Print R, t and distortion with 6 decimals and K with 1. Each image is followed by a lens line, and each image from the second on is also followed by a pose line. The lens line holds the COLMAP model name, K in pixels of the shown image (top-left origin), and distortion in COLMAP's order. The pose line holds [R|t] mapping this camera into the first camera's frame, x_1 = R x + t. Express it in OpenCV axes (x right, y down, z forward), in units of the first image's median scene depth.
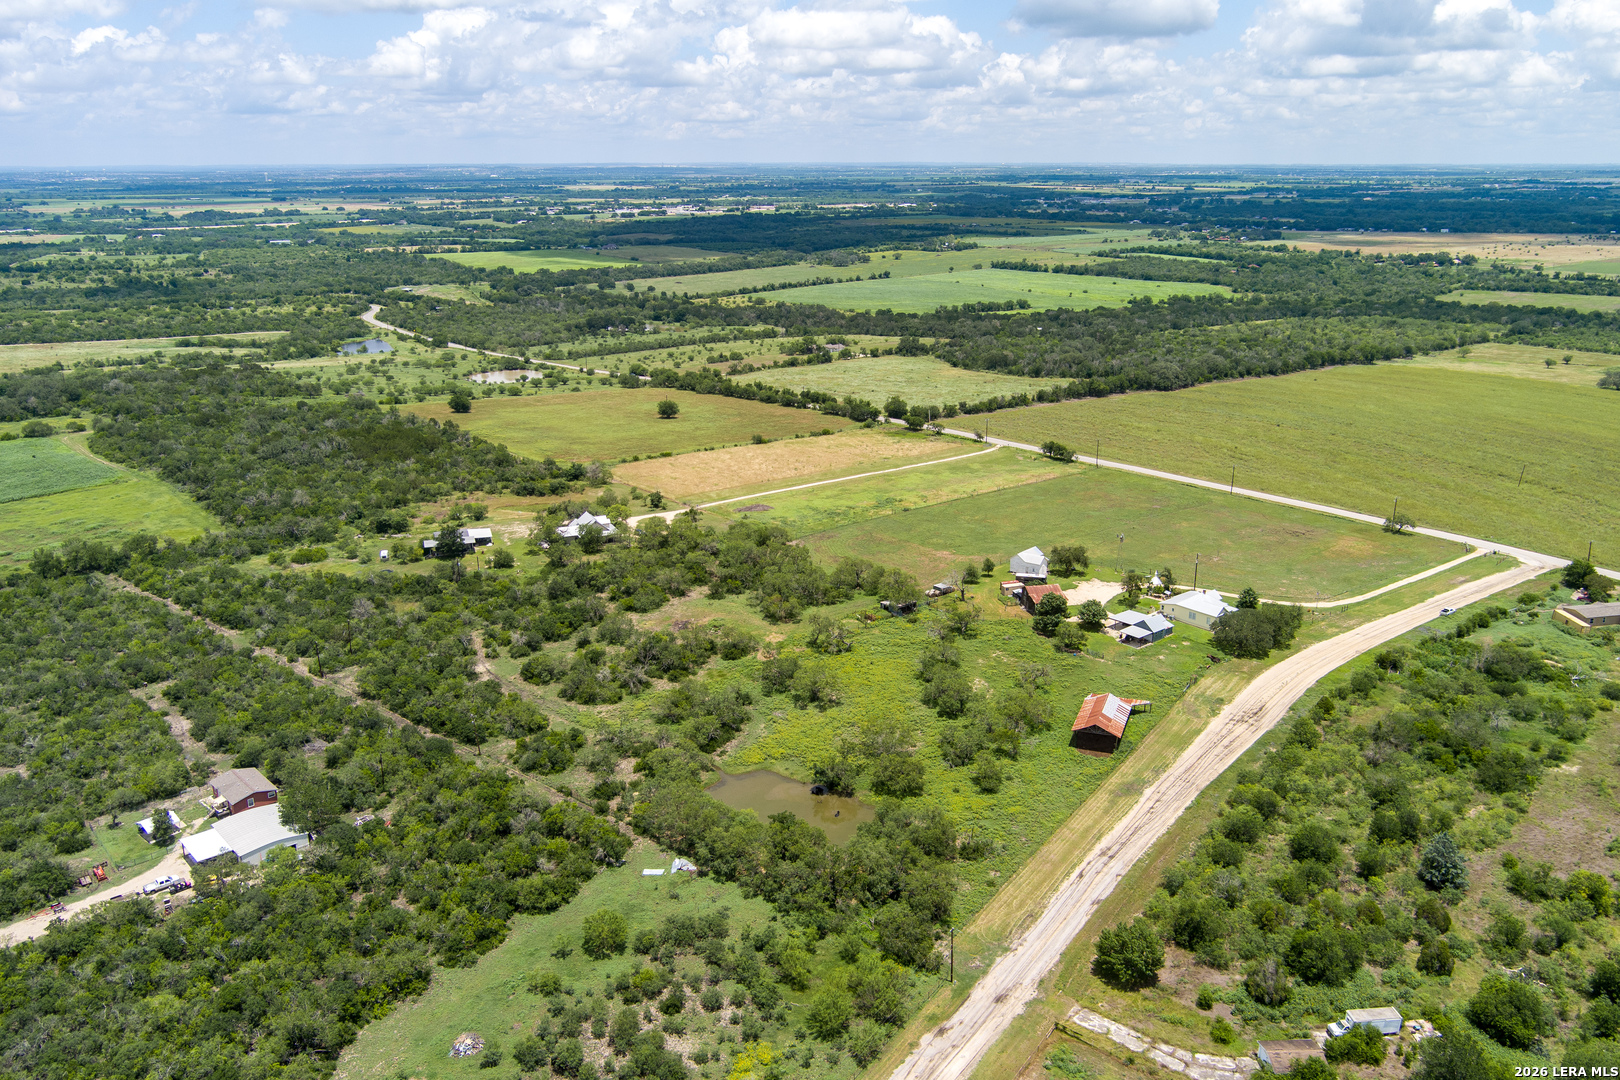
lens RADIAL K [[1286.6, 0, 810.0], [0, 1286.6, 540.0], [0, 0, 1]] dist [-0.011105, -0.000779]
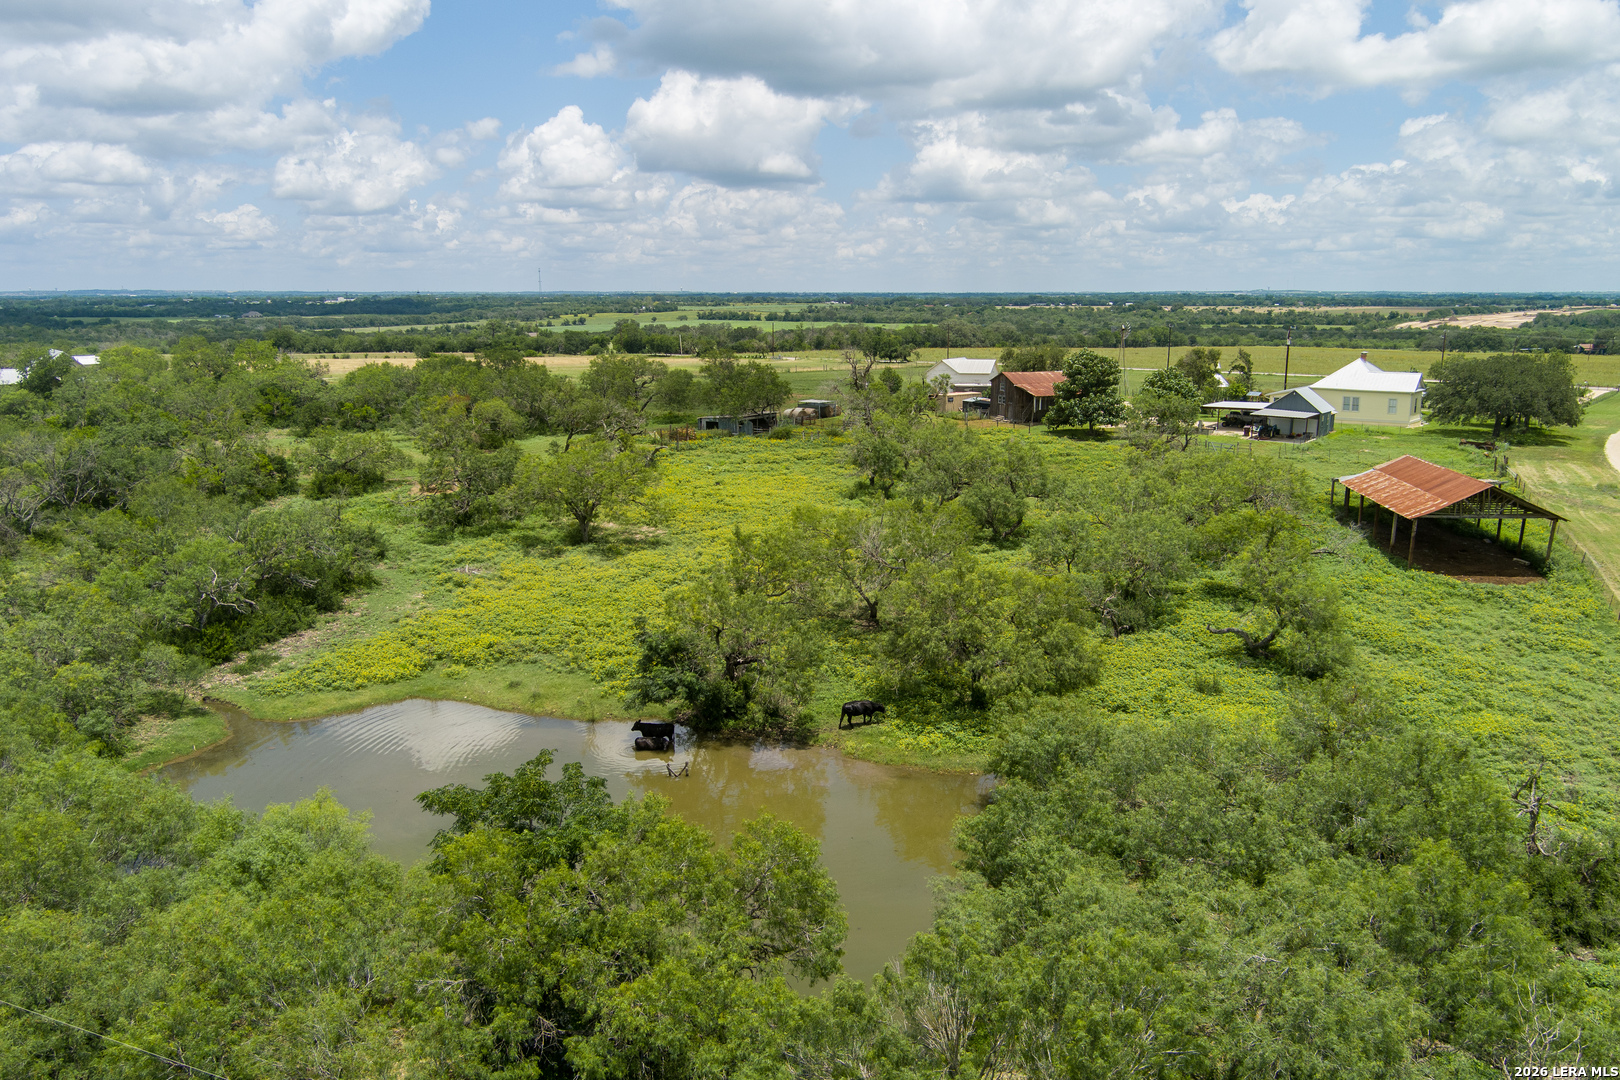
lens RADIAL K [[1286.6, 0, 810.0], [0, 1286.6, 540.0], [0, 0, 1]] dist [-0.011105, -0.000779]
pose [[0.970672, -0.043043, 0.236522, -0.014969], [0.065842, 0.993821, -0.089354, 0.130943], [-0.231214, 0.102306, 0.967509, 0.549668]]
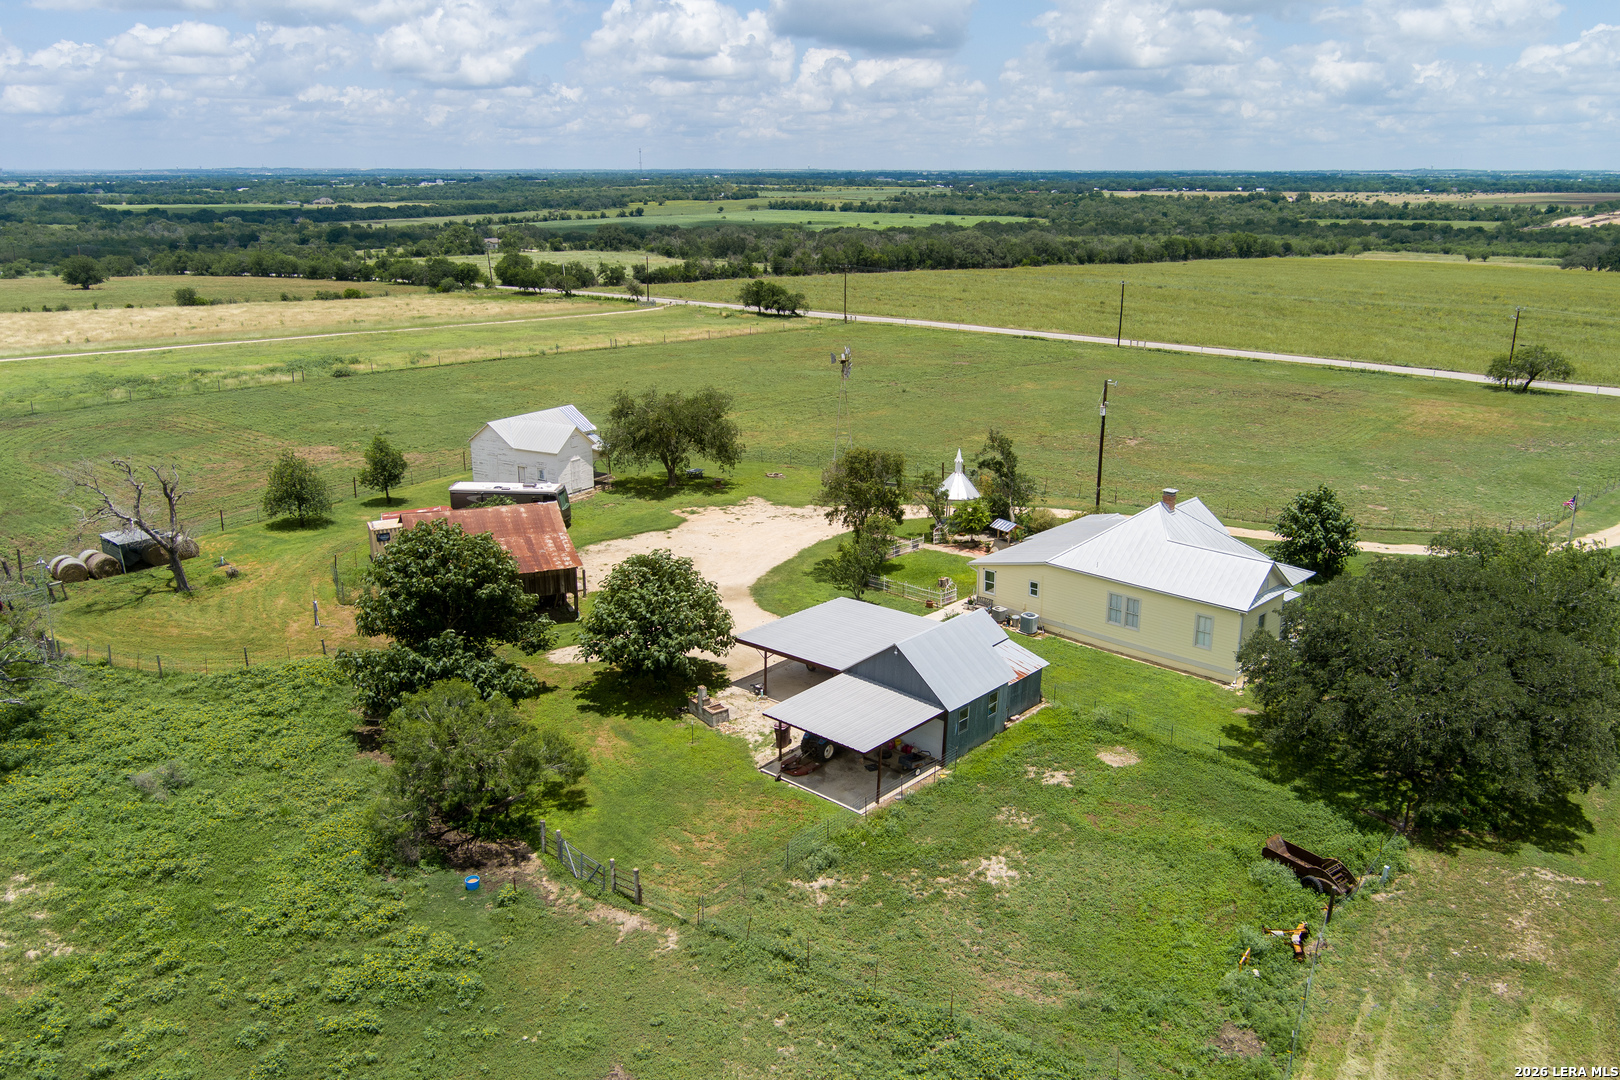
lens RADIAL K [[1286.6, 0, 810.0], [0, 1286.6, 540.0], [0, 0, 1]] dist [-0.011105, -0.000779]
pose [[0.989987, -0.036724, 0.136296, 0.202312], [0.037667, 0.999281, -0.004343, 0.043045], [-0.136038, 0.009433, 0.990659, 0.742514]]
